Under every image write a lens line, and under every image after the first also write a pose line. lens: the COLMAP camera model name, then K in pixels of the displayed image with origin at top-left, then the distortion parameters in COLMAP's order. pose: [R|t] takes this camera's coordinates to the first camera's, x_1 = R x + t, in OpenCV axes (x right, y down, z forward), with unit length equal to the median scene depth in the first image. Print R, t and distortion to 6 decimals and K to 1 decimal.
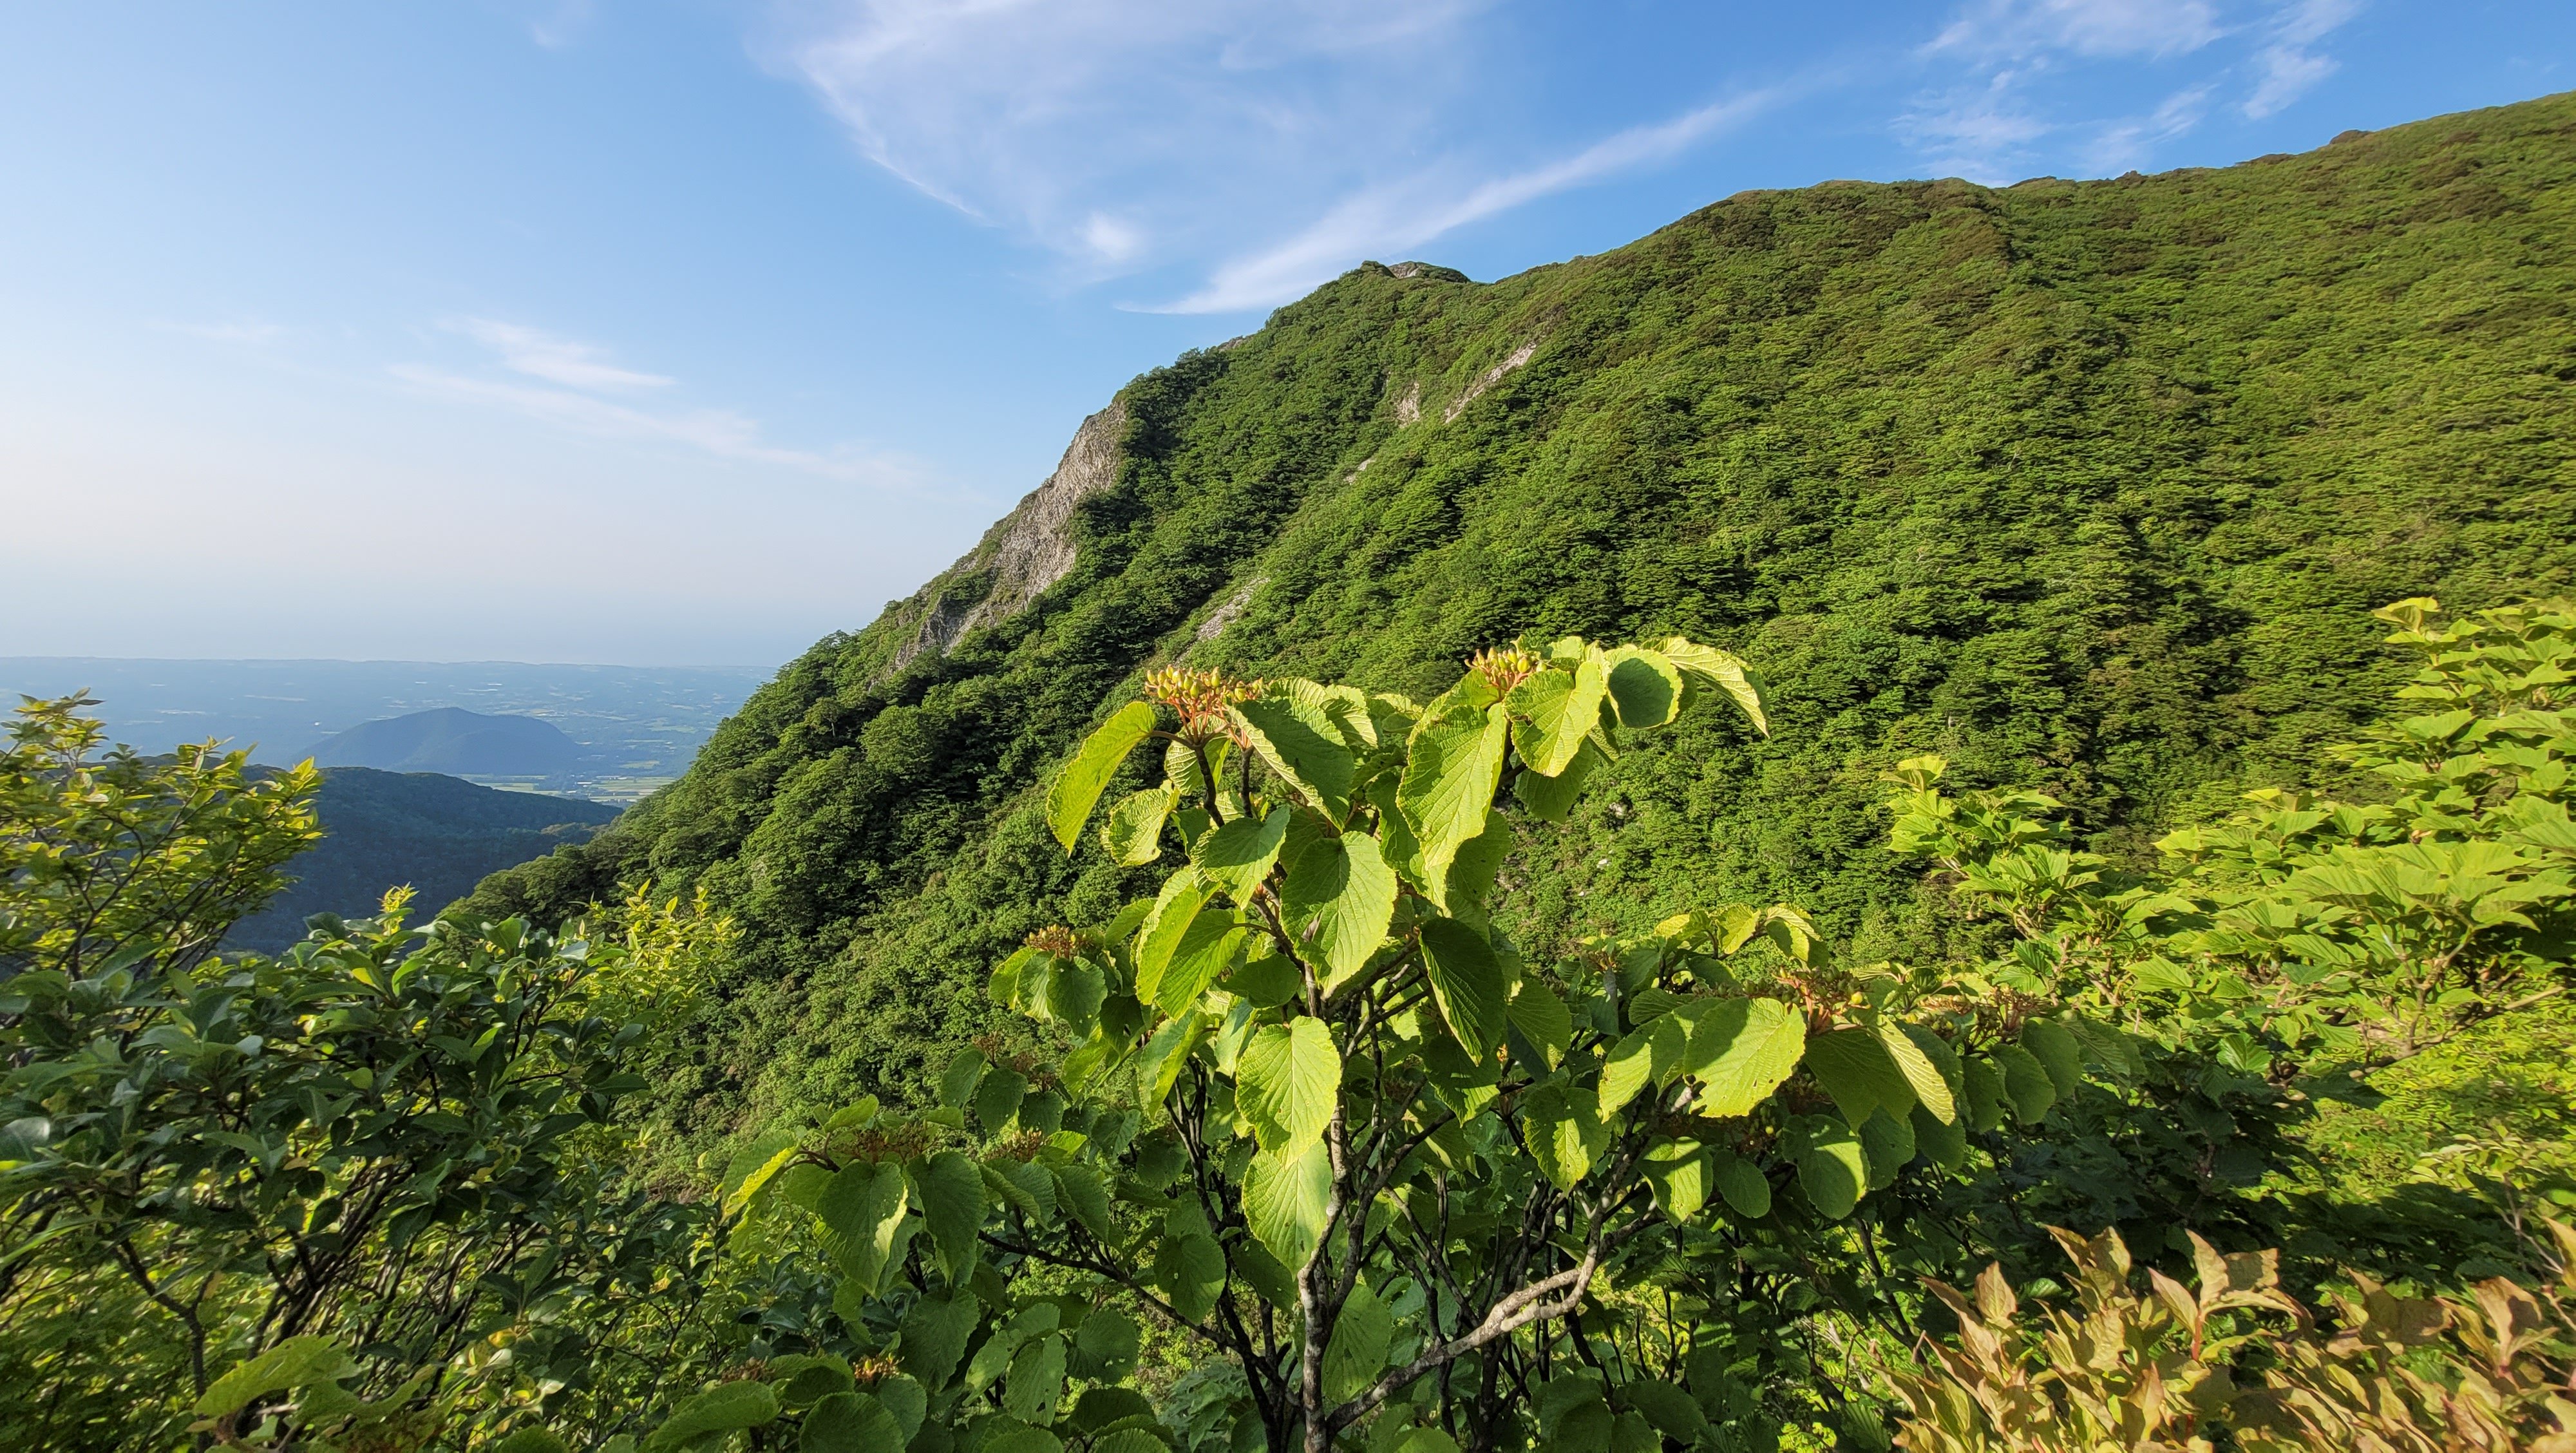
lens RADIAL K [[1028.9, 0, 1284.1], [0, 1028.9, 719.6], [0, 0, 1]] dist [0.000798, 0.000071]
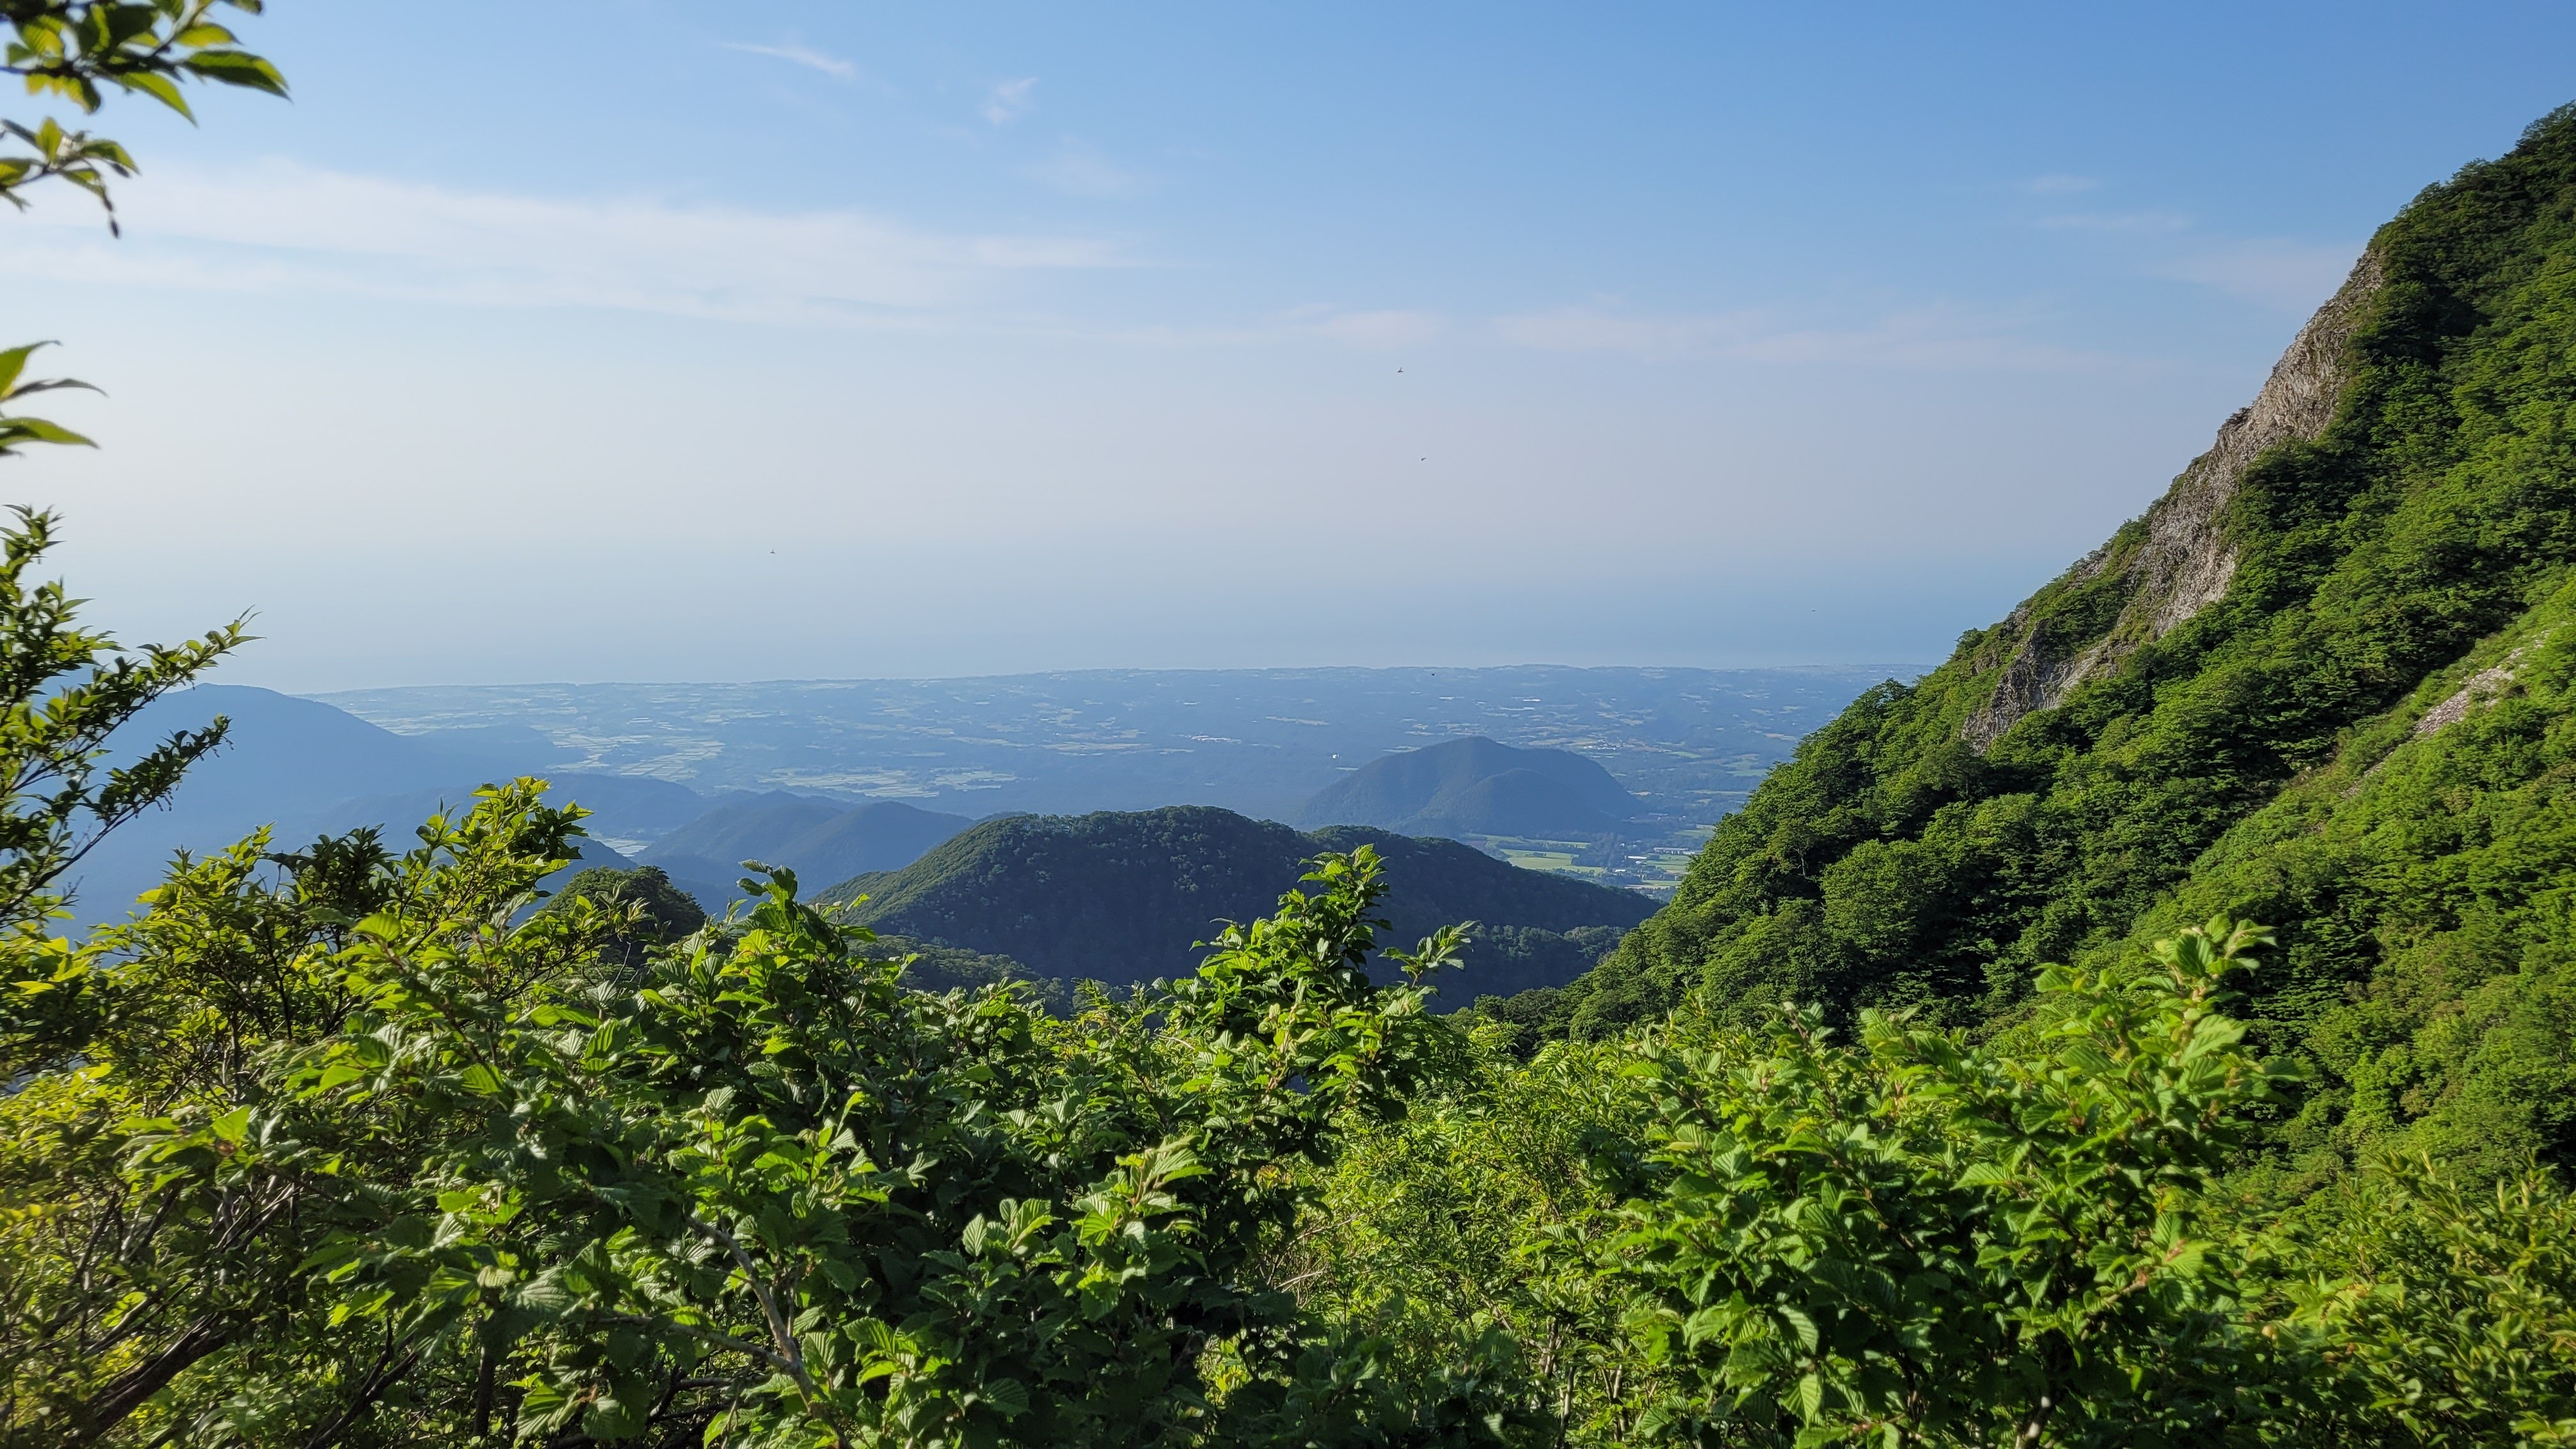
lens RADIAL K [[1975.7, 0, 1287.1], [0, 1975.7, 724.1], [0, 0, 1]] dist [0.044732, -0.000866]
pose [[0.707941, 0.005392, -0.706251, 0.221431], [-0.014834, 0.999864, -0.007236, -0.061888], [0.706116, 0.015599, 0.707925, -0.158117]]
